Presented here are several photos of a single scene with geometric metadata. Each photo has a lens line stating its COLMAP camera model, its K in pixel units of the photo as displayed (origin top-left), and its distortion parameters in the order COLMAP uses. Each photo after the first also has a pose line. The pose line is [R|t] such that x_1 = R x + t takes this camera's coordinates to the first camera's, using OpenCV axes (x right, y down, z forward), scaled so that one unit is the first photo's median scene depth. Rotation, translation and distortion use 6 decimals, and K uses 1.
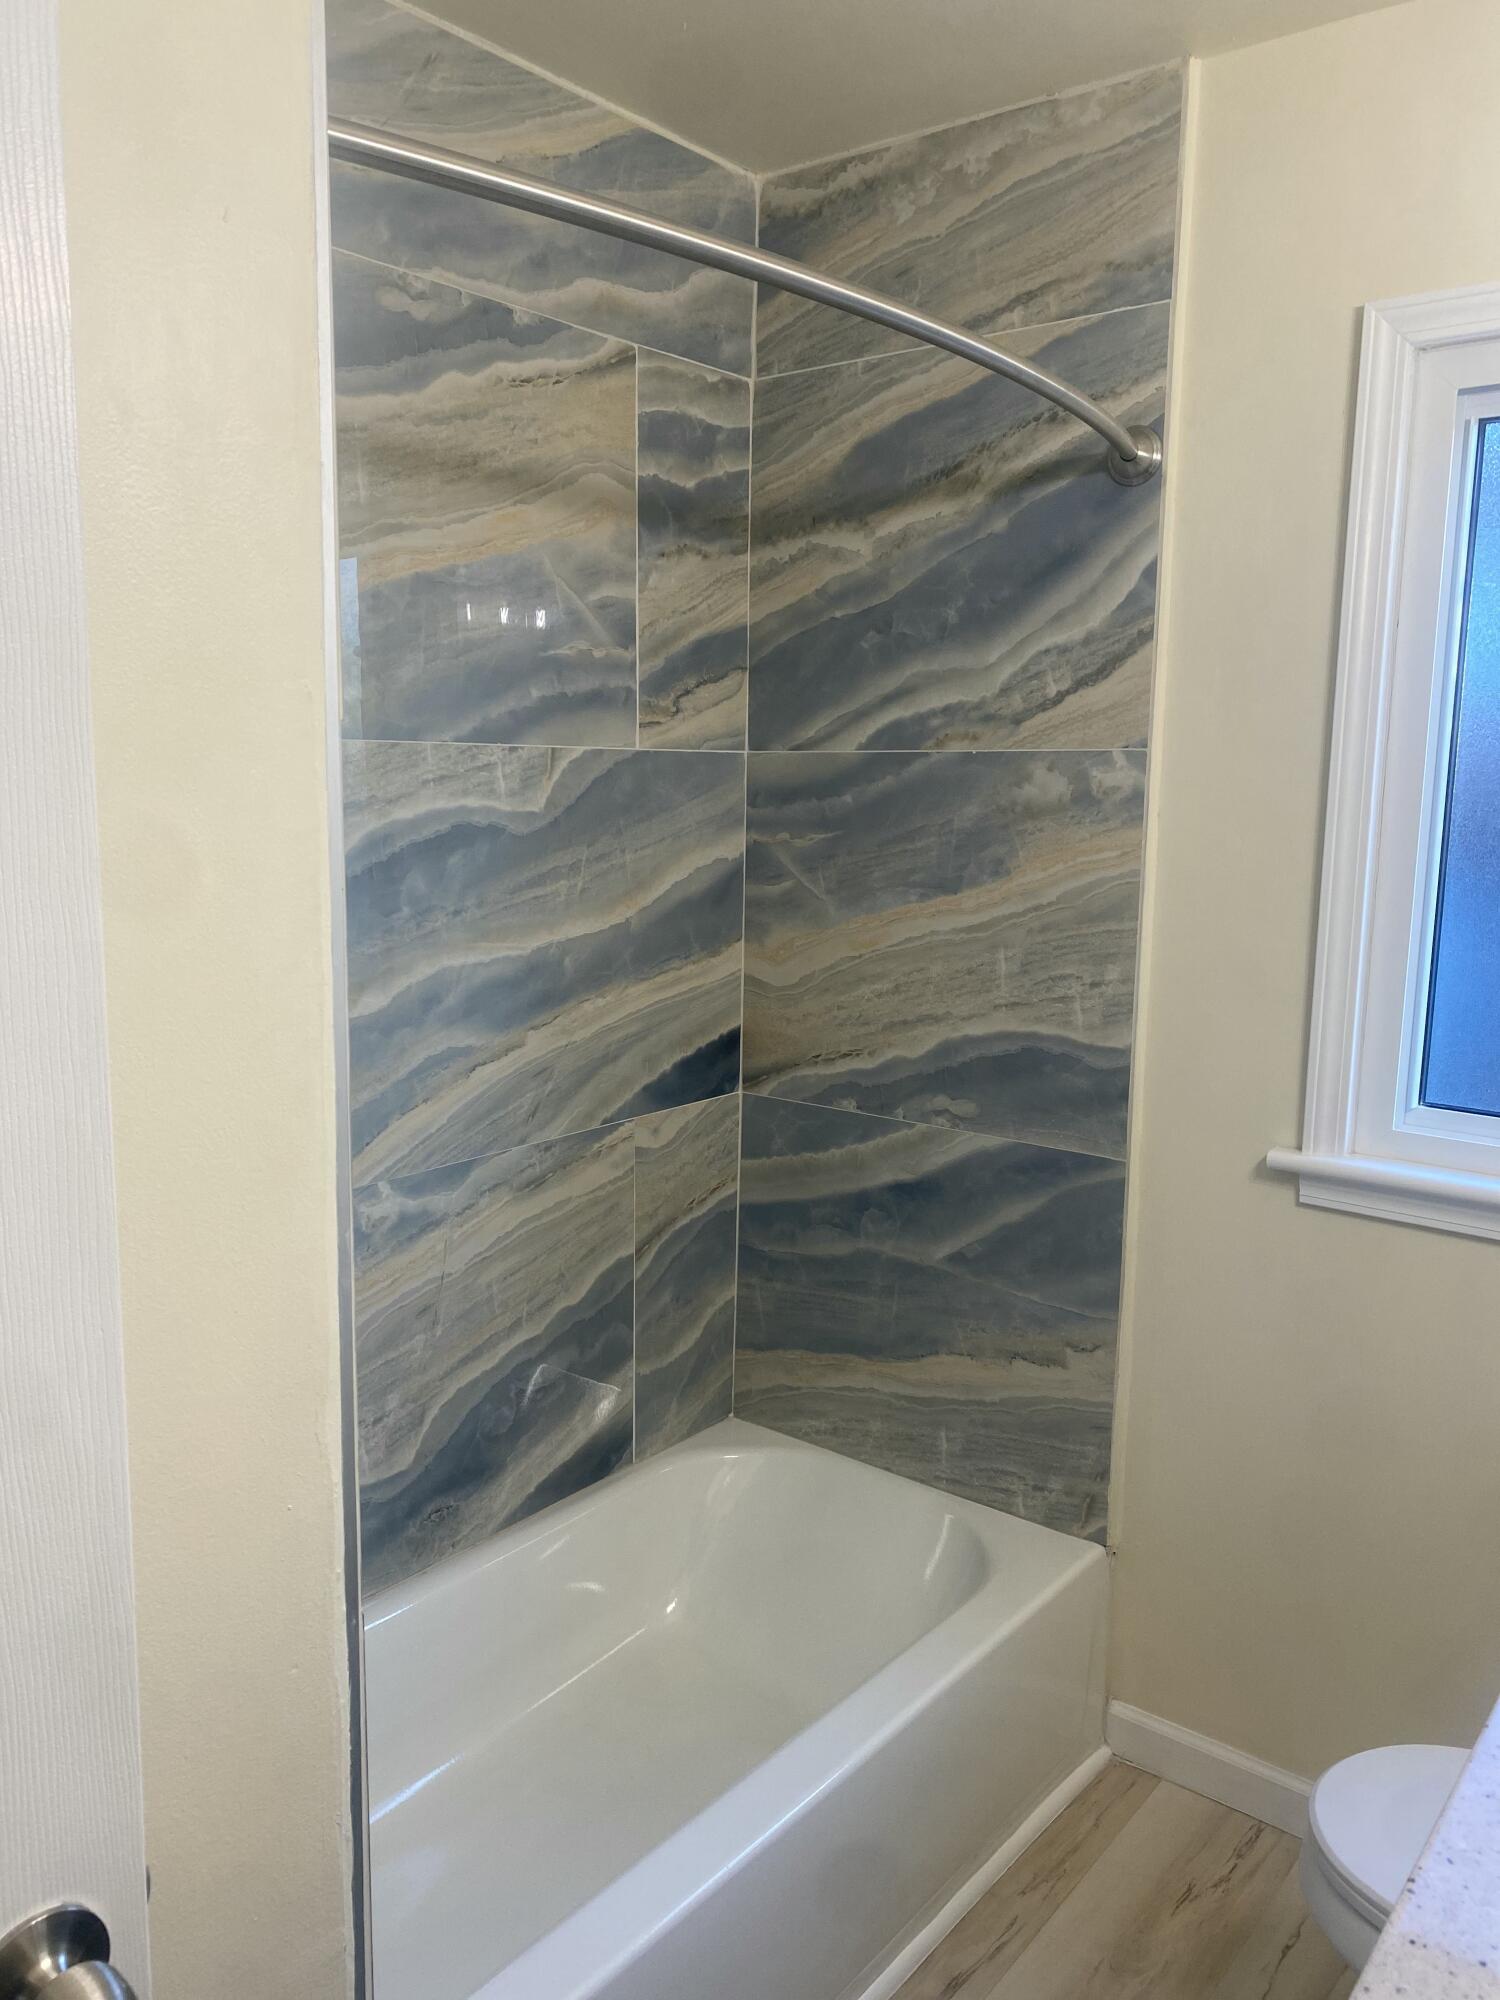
lens RADIAL K [[1542.3, 0, 764.6], [0, 1542.3, 1002.7], [0, 0, 1]] dist [0.055162, -0.060601]
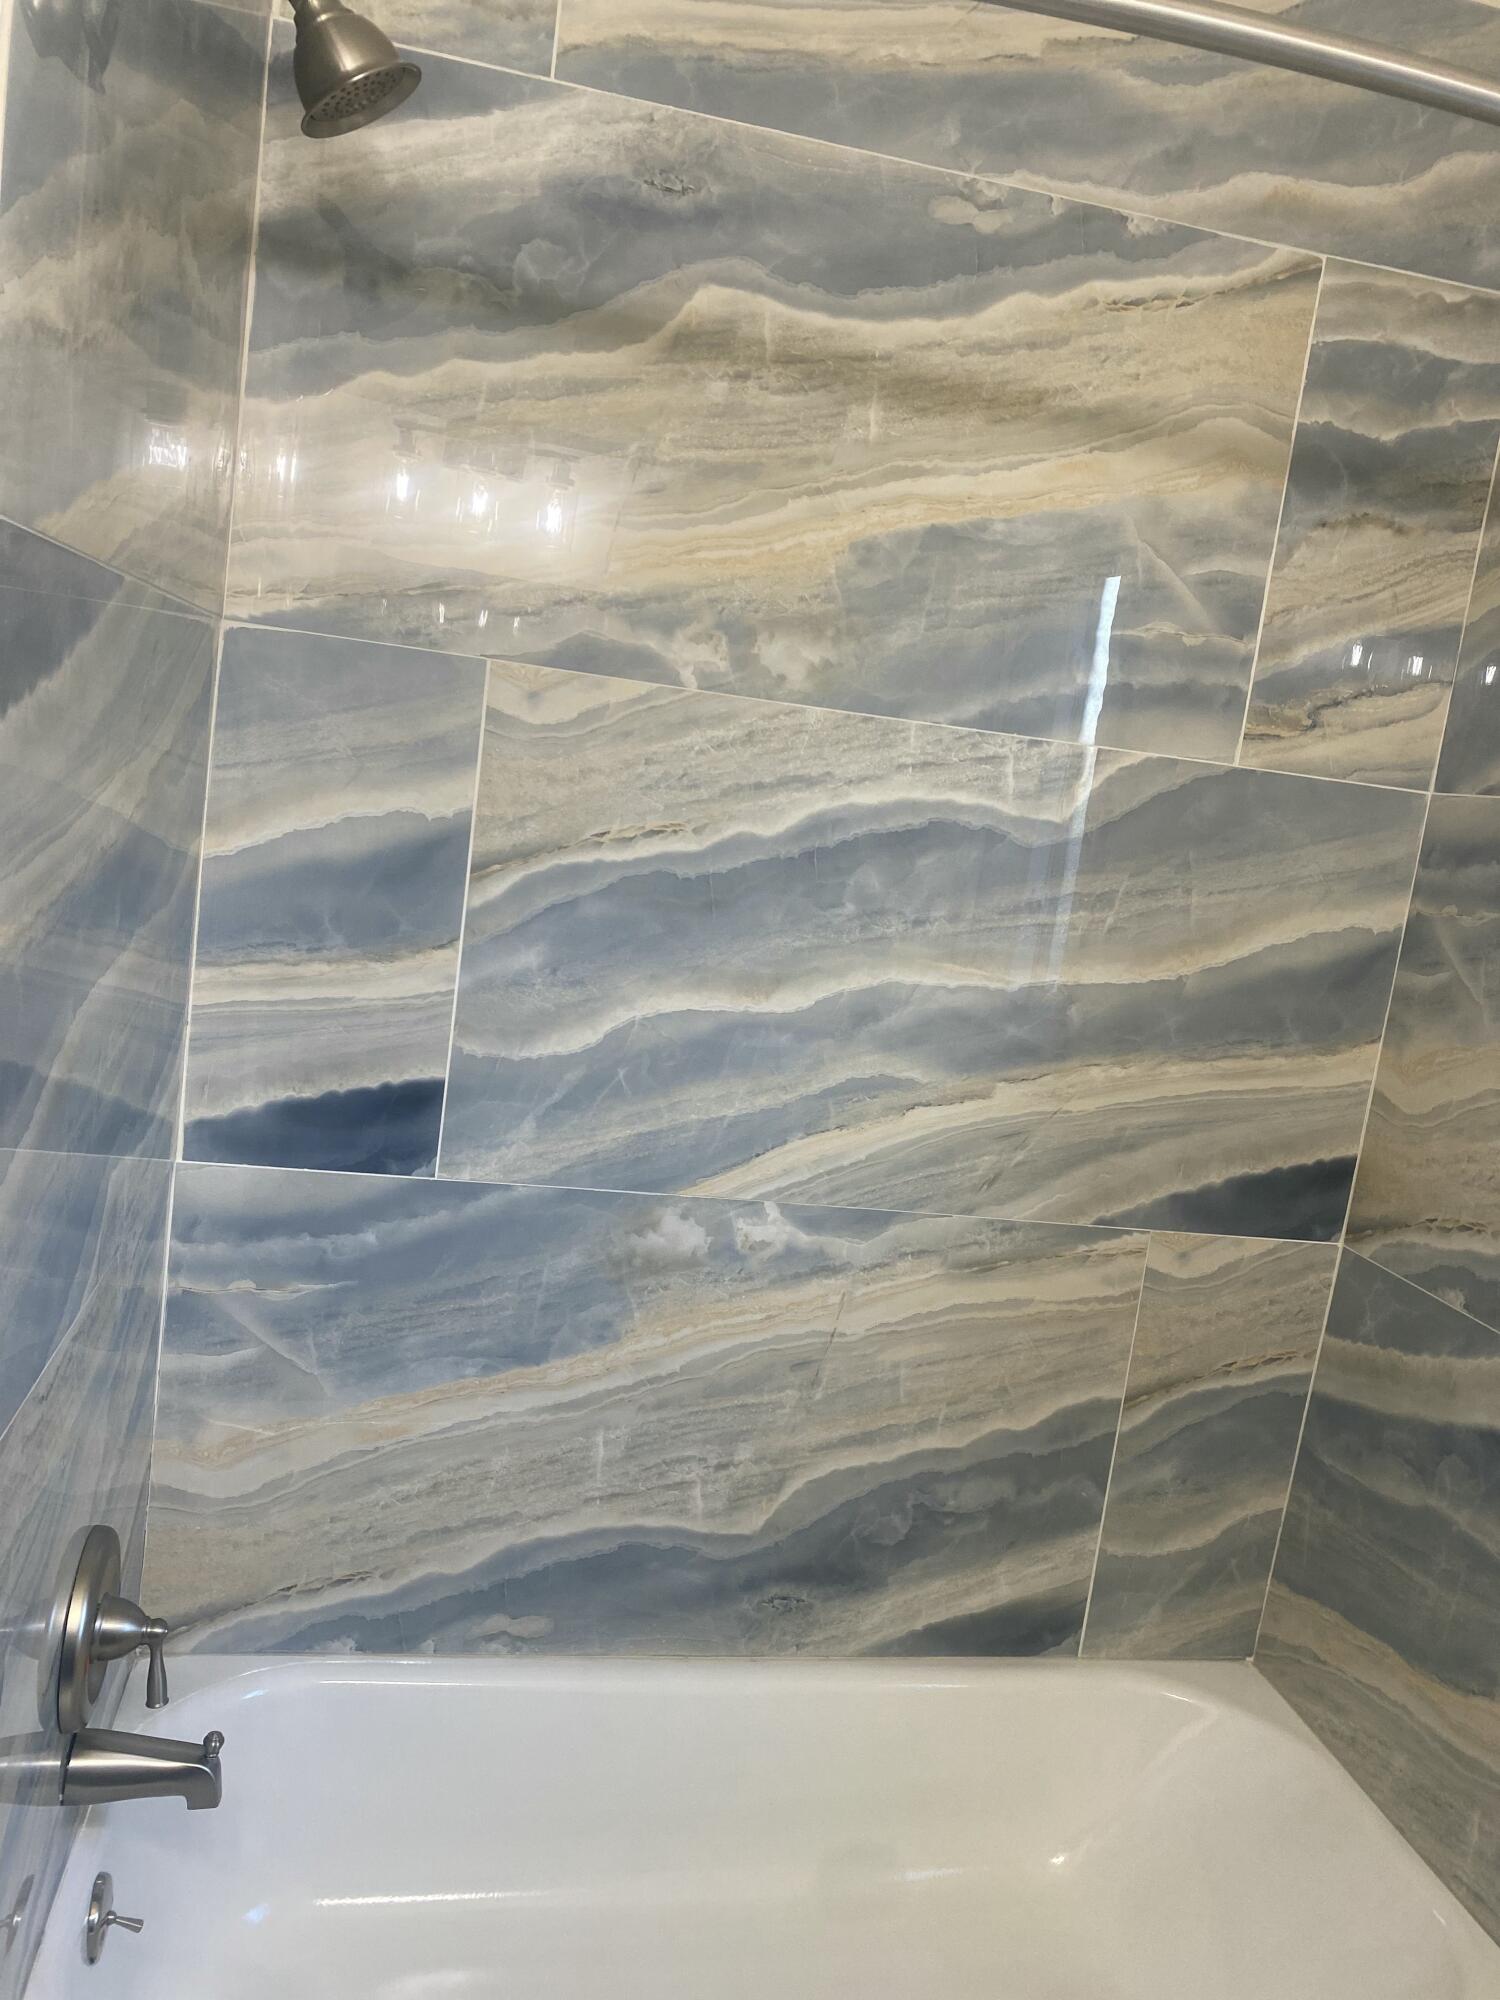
lens RADIAL K [[1542.3, 0, 503.9], [0, 1542.3, 942.1], [0, 0, 1]] dist [0.055162, -0.060601]
pose [[0.761227, 0.173208, -0.624925, 0.153023], [-0.215240, 0.976525, 0.008475, -0.004827], [0.611723, 0.128058, 0.780639, 0.180236]]
